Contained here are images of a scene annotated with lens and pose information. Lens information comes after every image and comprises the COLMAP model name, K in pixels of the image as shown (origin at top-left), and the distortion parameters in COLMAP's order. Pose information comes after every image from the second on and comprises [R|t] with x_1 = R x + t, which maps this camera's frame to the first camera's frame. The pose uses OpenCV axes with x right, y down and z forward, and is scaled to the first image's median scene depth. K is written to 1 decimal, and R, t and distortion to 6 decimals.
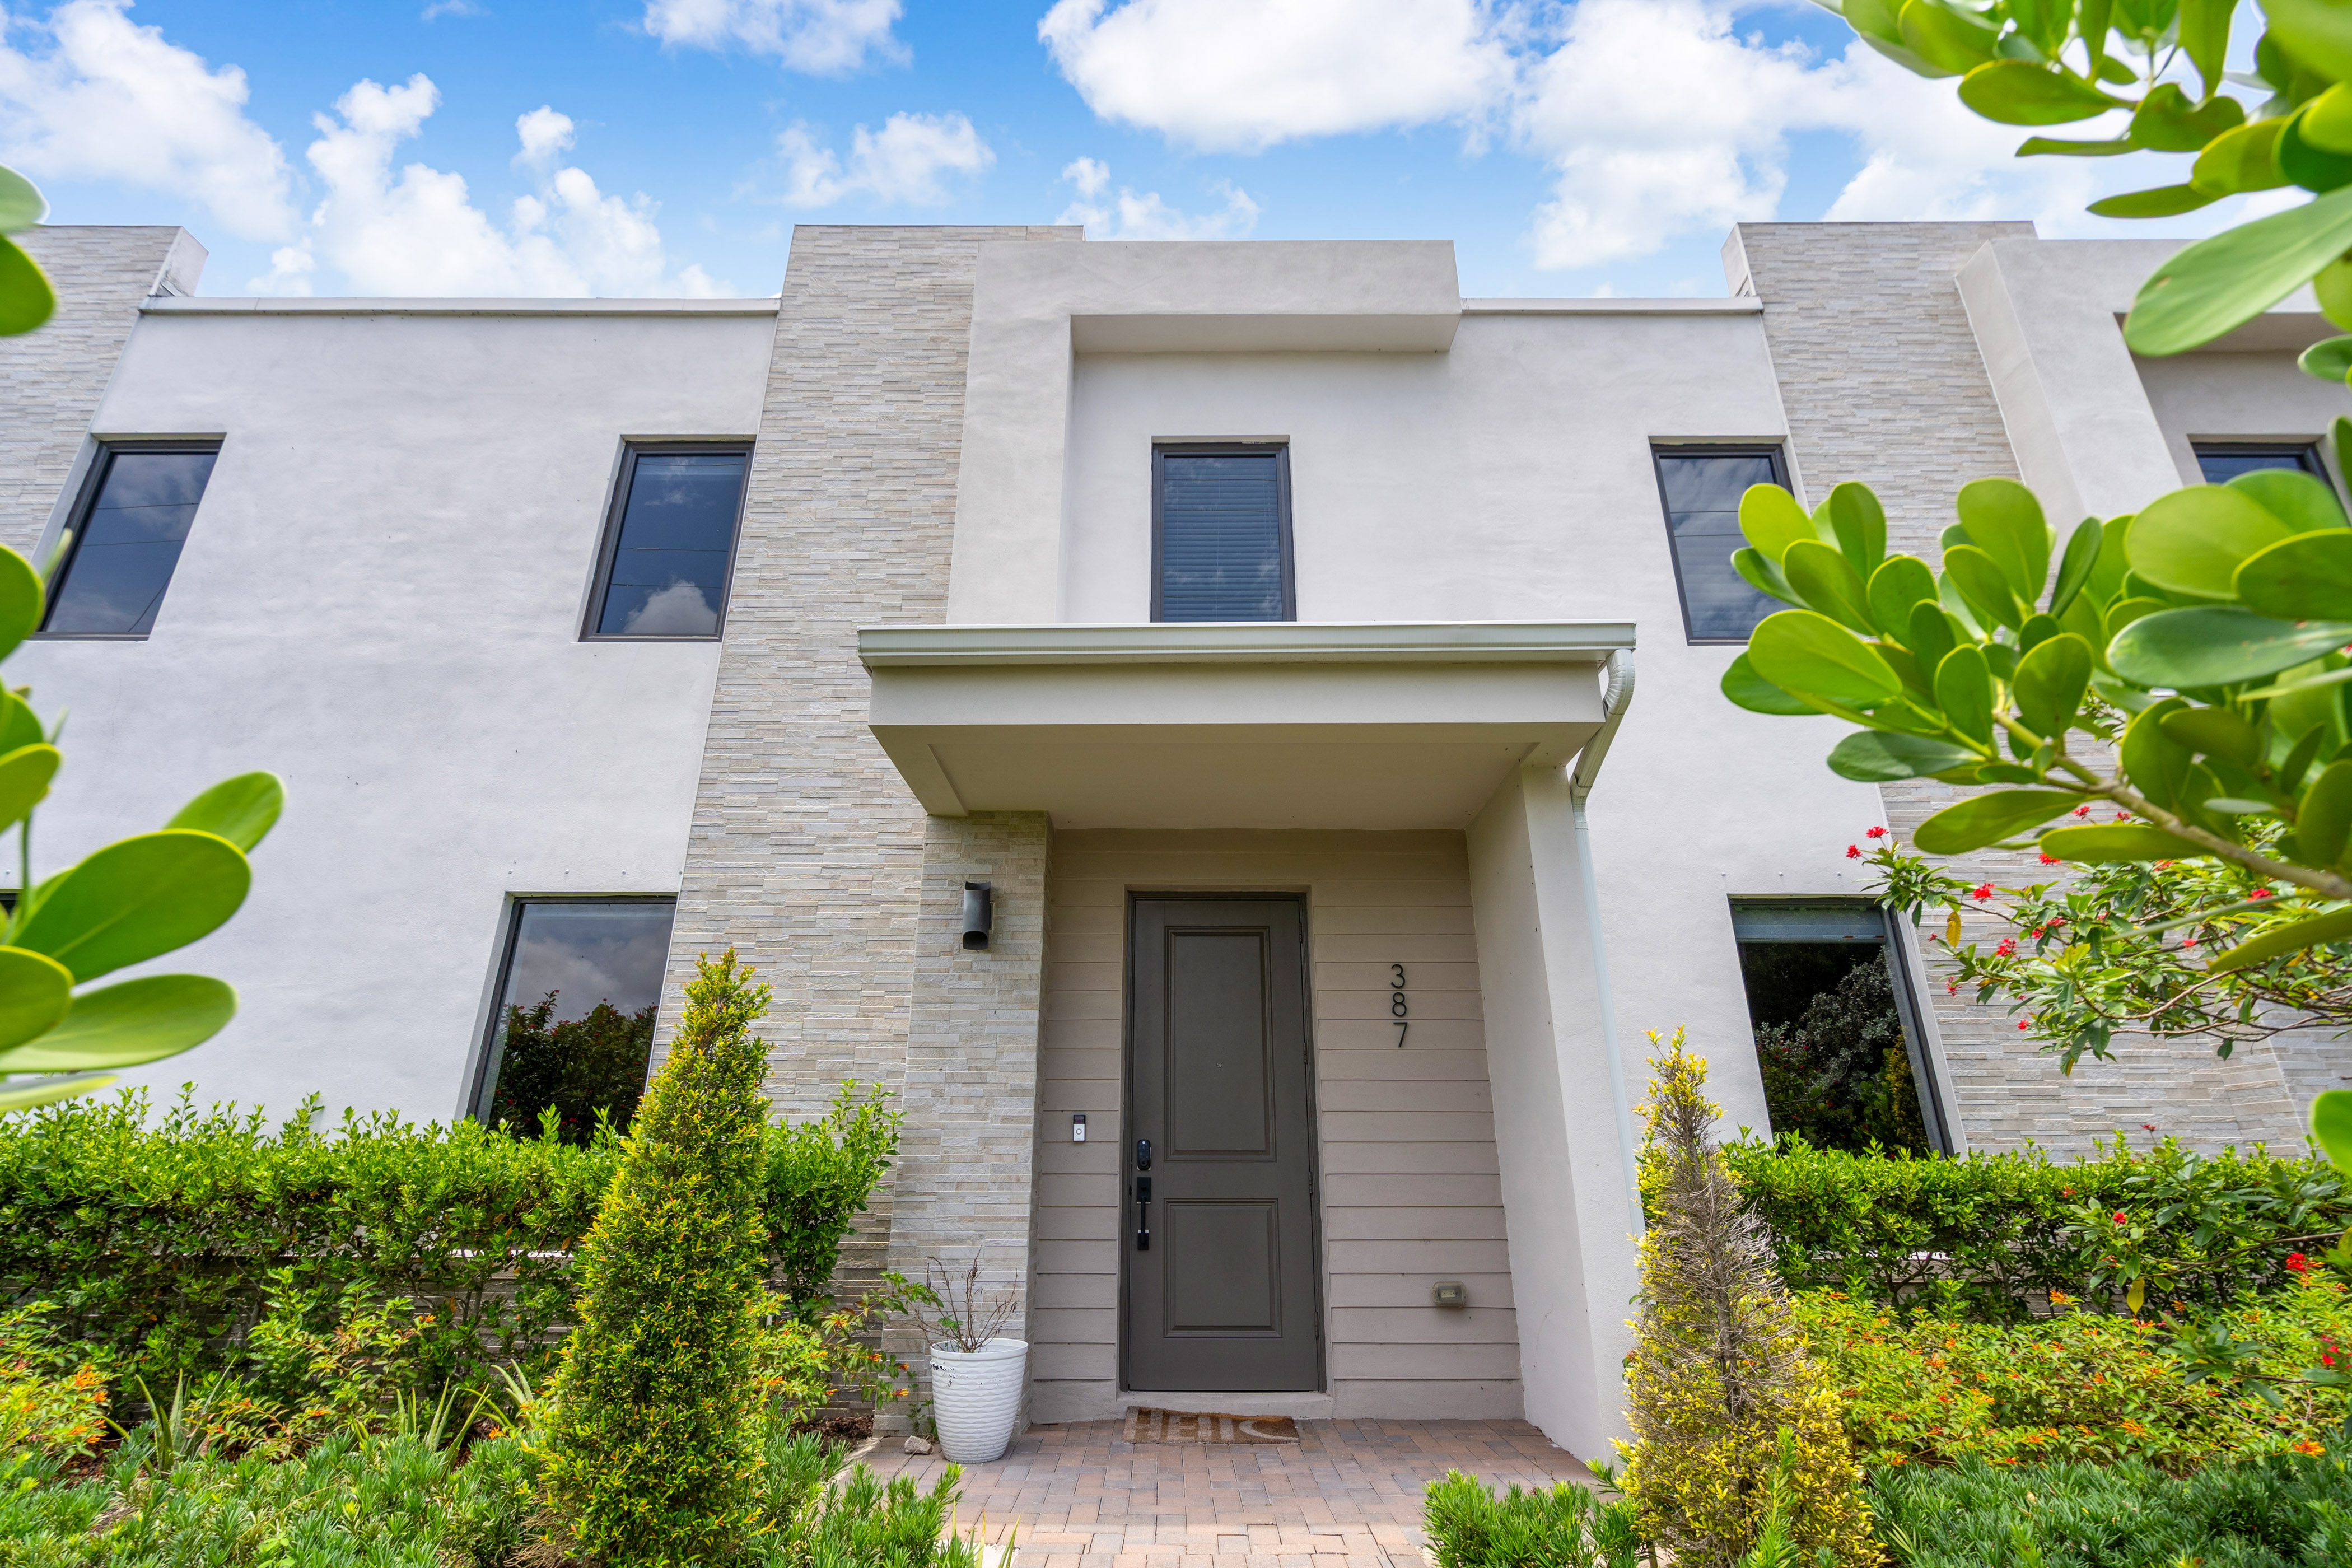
lens RADIAL K [[1080.5, 0, 1173.3], [0, 1080.5, 775.2], [0, 0, 1]] dist [-0.004316, 0.000376]
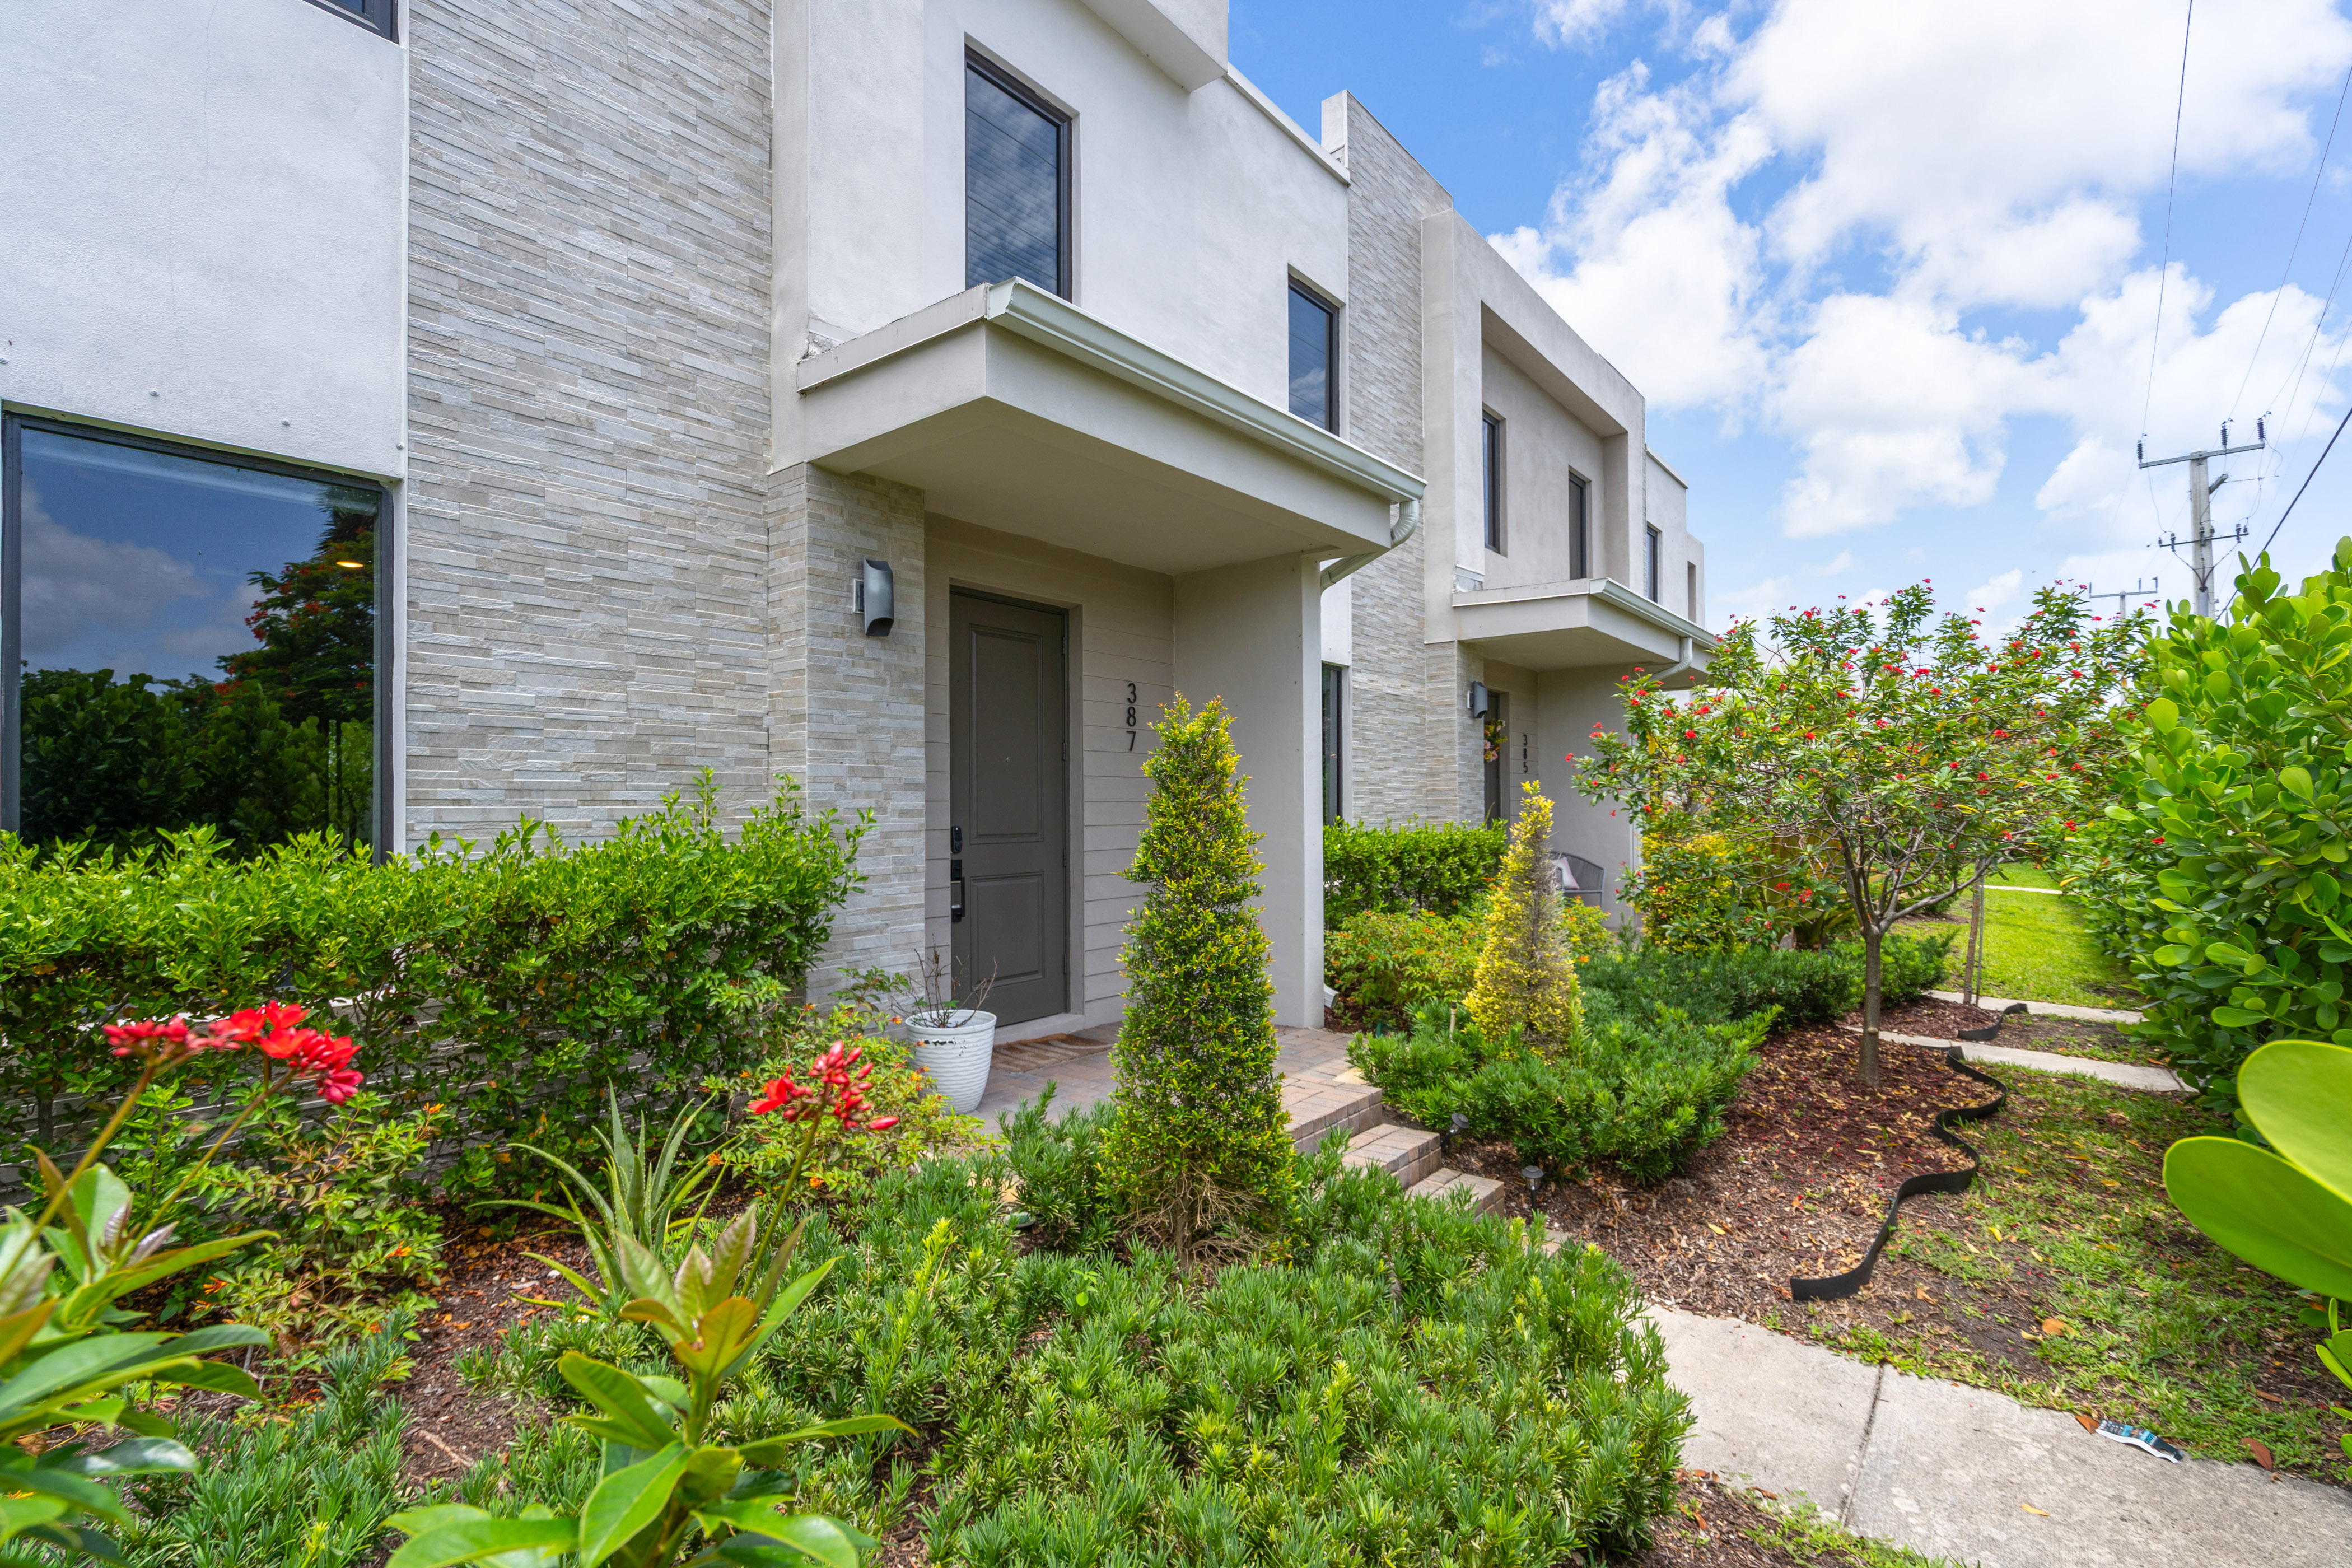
lens RADIAL K [[1071.6, 0, 1173.9], [0, 1071.6, 797.1], [0, 0, 1]] dist [-0.000843, 0.000253]
pose [[0.623883, -0.000319, 0.781517, -0.685328], [-0.271816, 0.937478, 0.217373, 0.022298], [-0.732725, -0.348044, 0.584790, 0.225467]]
